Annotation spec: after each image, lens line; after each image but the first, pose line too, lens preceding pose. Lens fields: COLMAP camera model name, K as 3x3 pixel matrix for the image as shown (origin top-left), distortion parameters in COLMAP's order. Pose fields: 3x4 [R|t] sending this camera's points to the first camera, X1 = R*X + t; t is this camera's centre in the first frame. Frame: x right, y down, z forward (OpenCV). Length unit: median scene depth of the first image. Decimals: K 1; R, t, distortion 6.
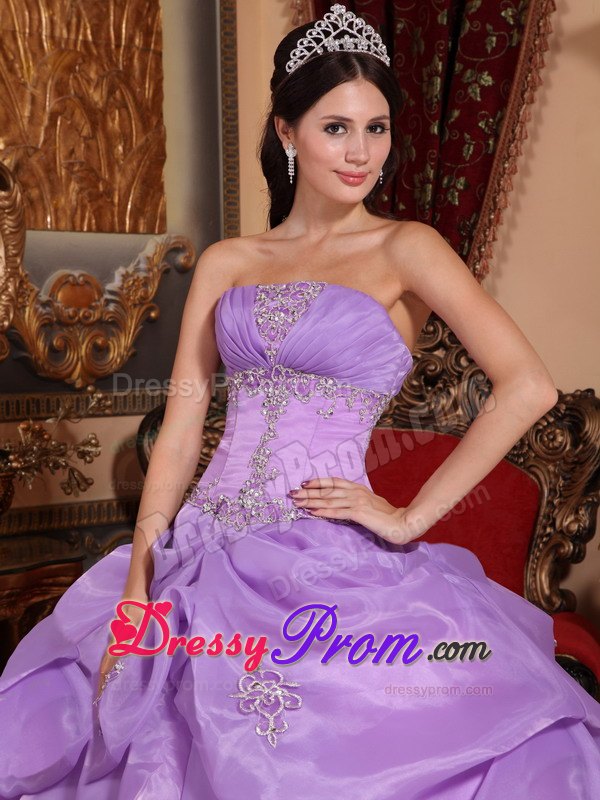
lens RADIAL K [[1977.9, 0, 300.6], [0, 1977.9, 425.9], [0, 0, 1]] dist [0.303329, 0.055135]
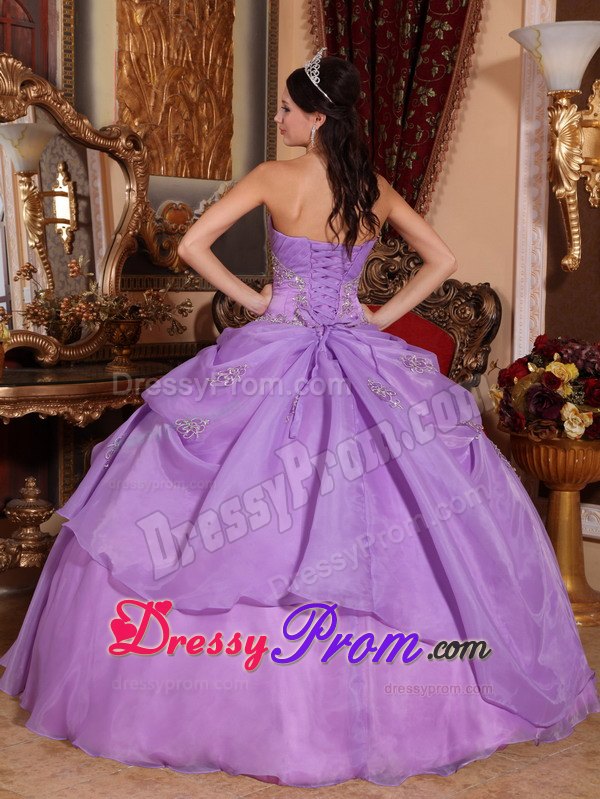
lens RADIAL K [[1350.8, 0, 303.6], [0, 1350.8, 387.2], [0, 0, 1]] dist [0.073471, 0.088223]
pose [[0.999384, 0.033195, 0.011396, -0.016912], [-0.033708, 0.998269, 0.048185, 0.018167], [-0.009777, -0.048540, 0.998773, -0.124675]]
